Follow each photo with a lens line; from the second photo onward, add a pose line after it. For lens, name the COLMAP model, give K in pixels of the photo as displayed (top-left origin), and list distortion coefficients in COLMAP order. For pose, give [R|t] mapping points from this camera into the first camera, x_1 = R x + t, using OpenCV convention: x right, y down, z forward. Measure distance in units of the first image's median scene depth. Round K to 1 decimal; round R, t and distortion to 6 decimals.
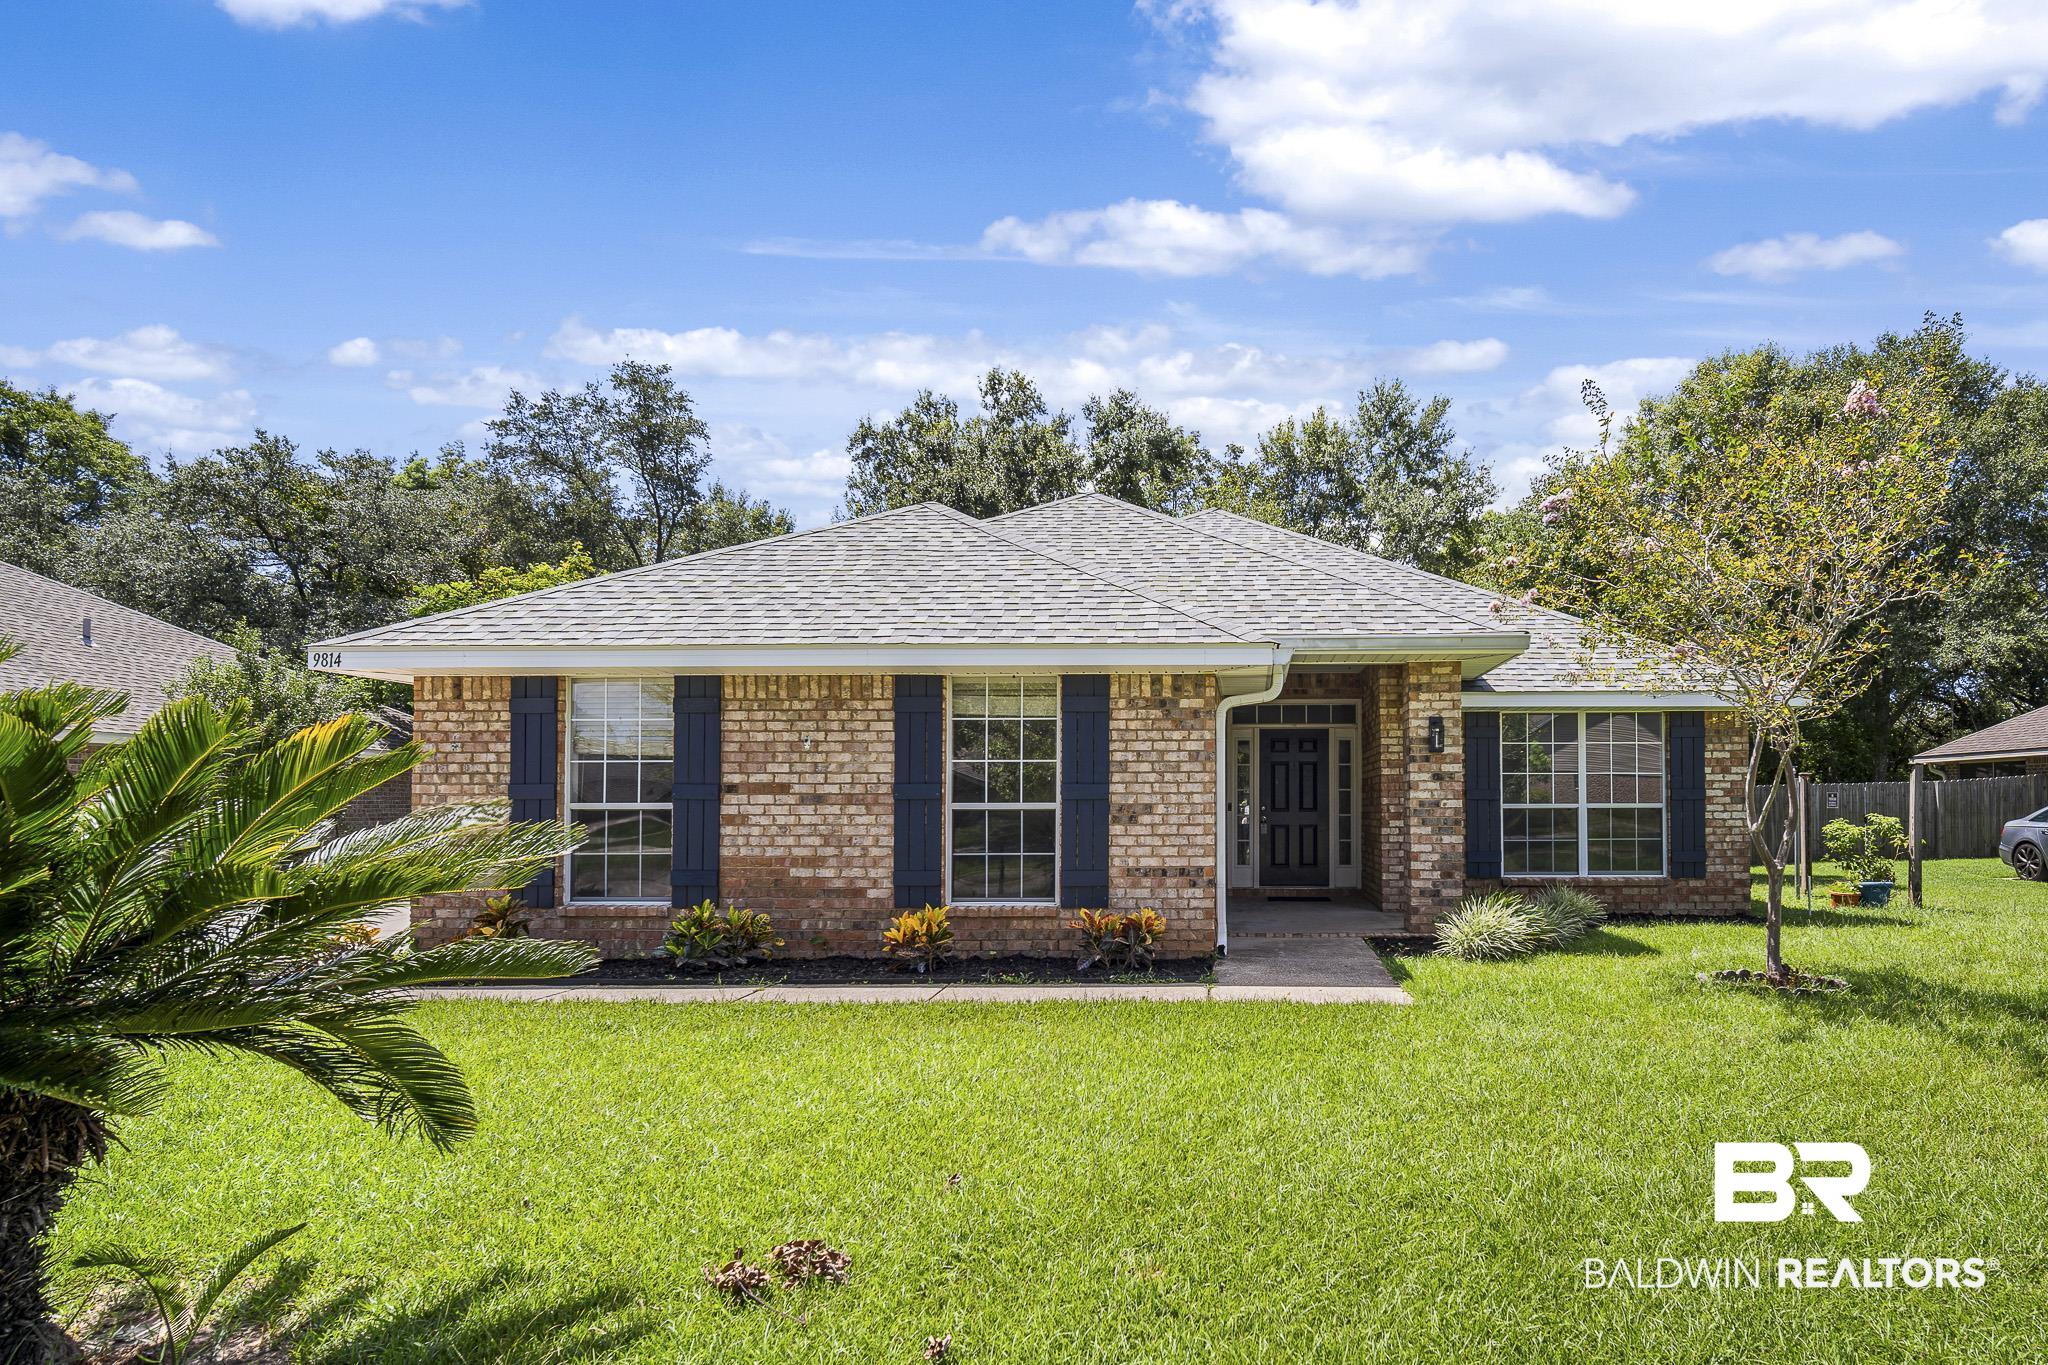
lens RADIAL K [[1059.2, 0, 1029.6], [0, 1059.2, 776.7], [0, 0, 1]] dist [-0.010228, 0.001230]
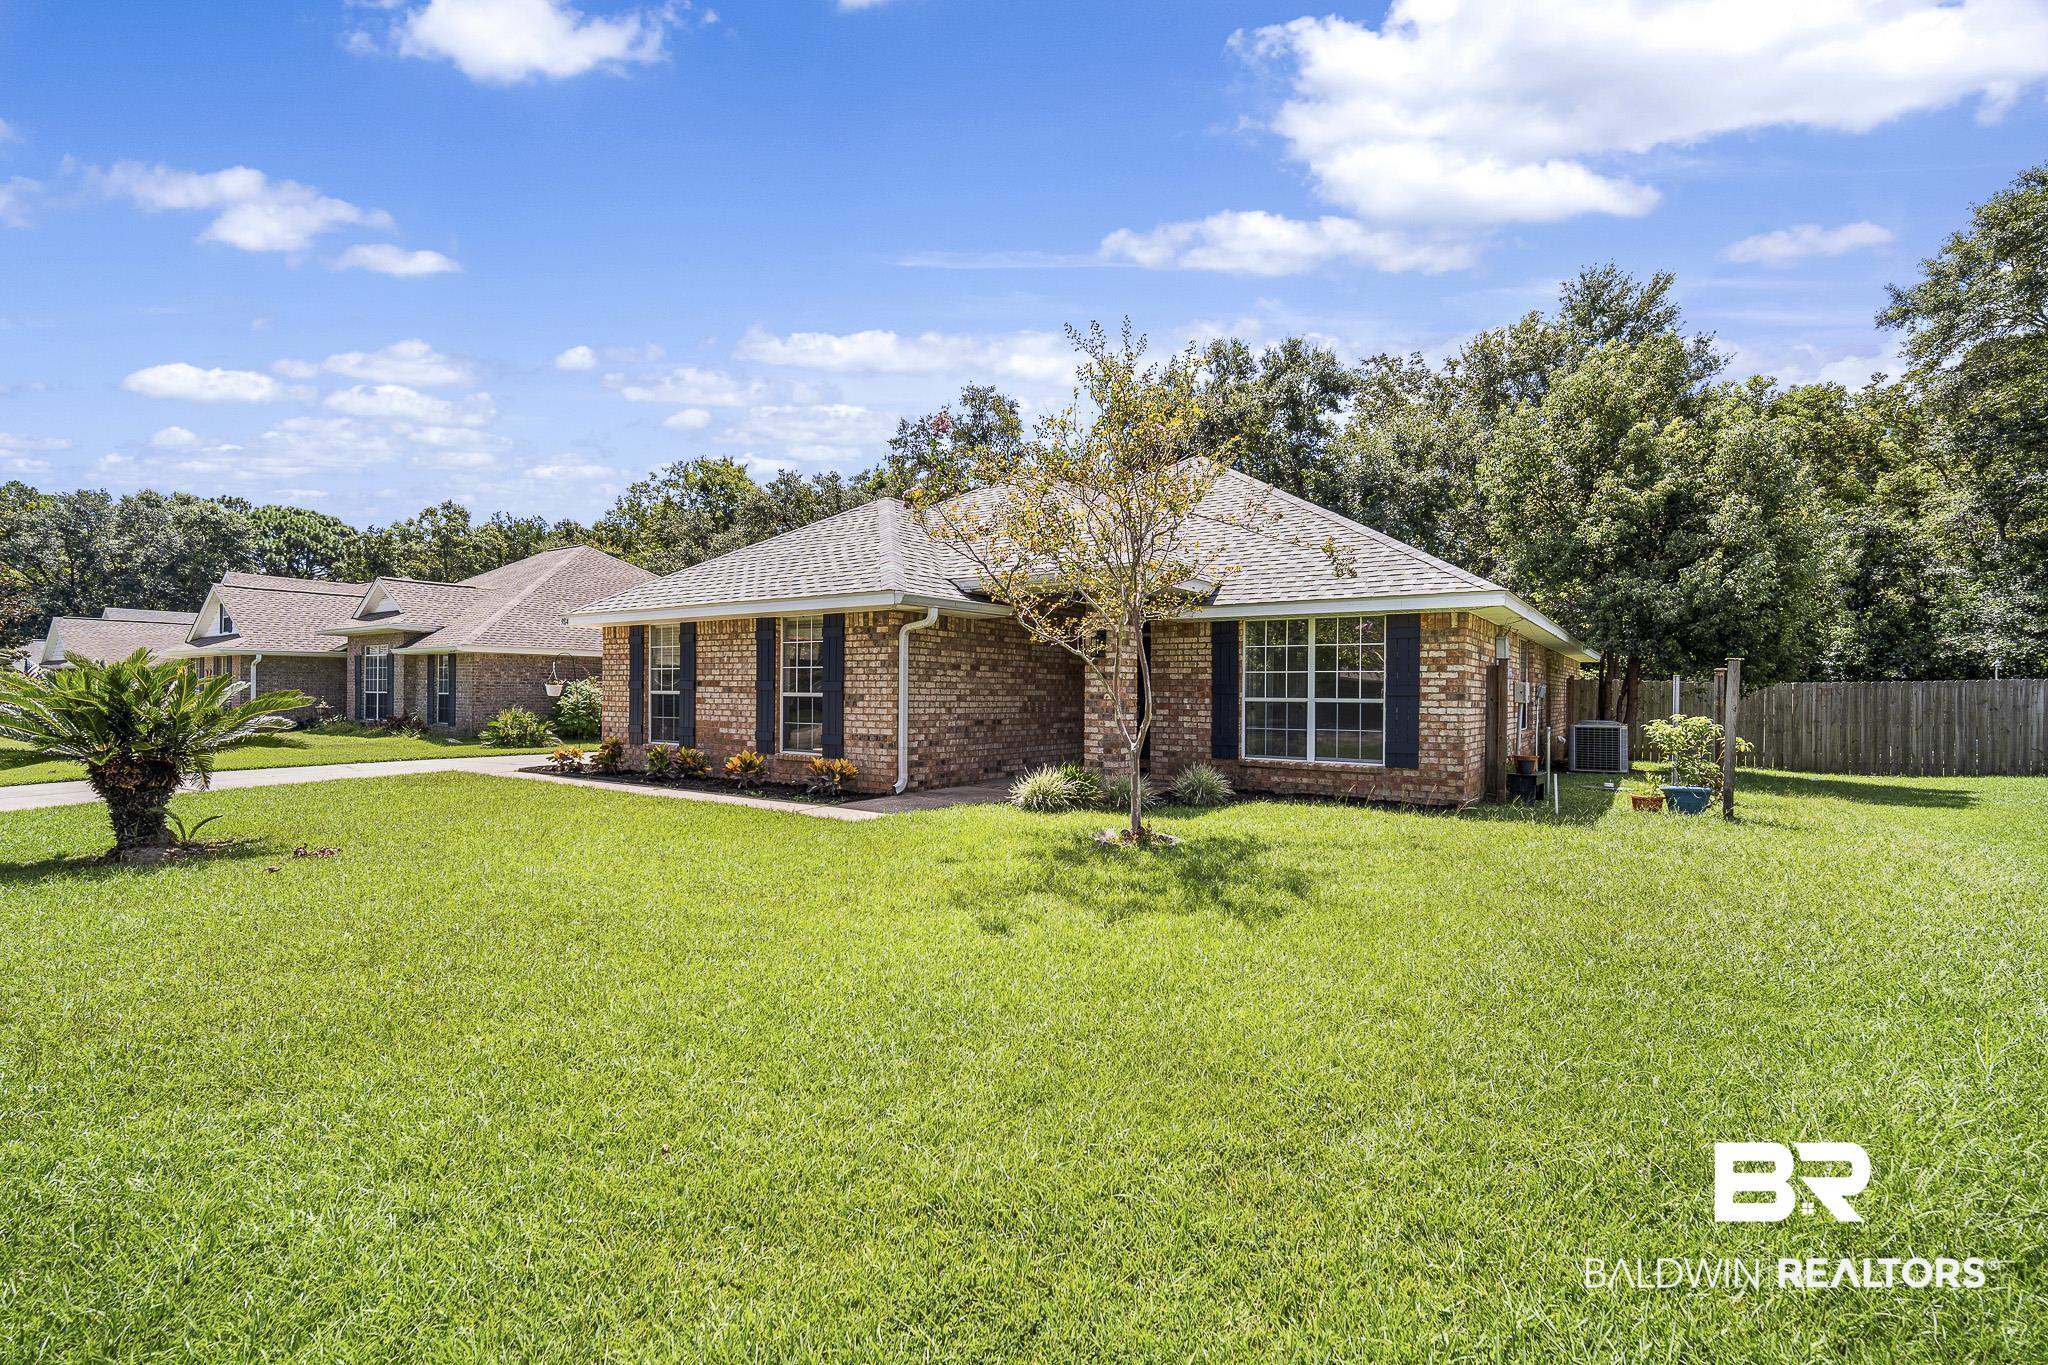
lens RADIAL K [[925.5, 0, 1037.0], [0, 925.5, 685.1], [0, 0, 1]] dist [-0.011357, 0.000797]
pose [[0.829349, 0.003944, -0.558717, 1.090985], [0.004618, 0.999893, 0.013913, -0.005483], [0.558712, -0.014119, 0.829242, 0.002399]]
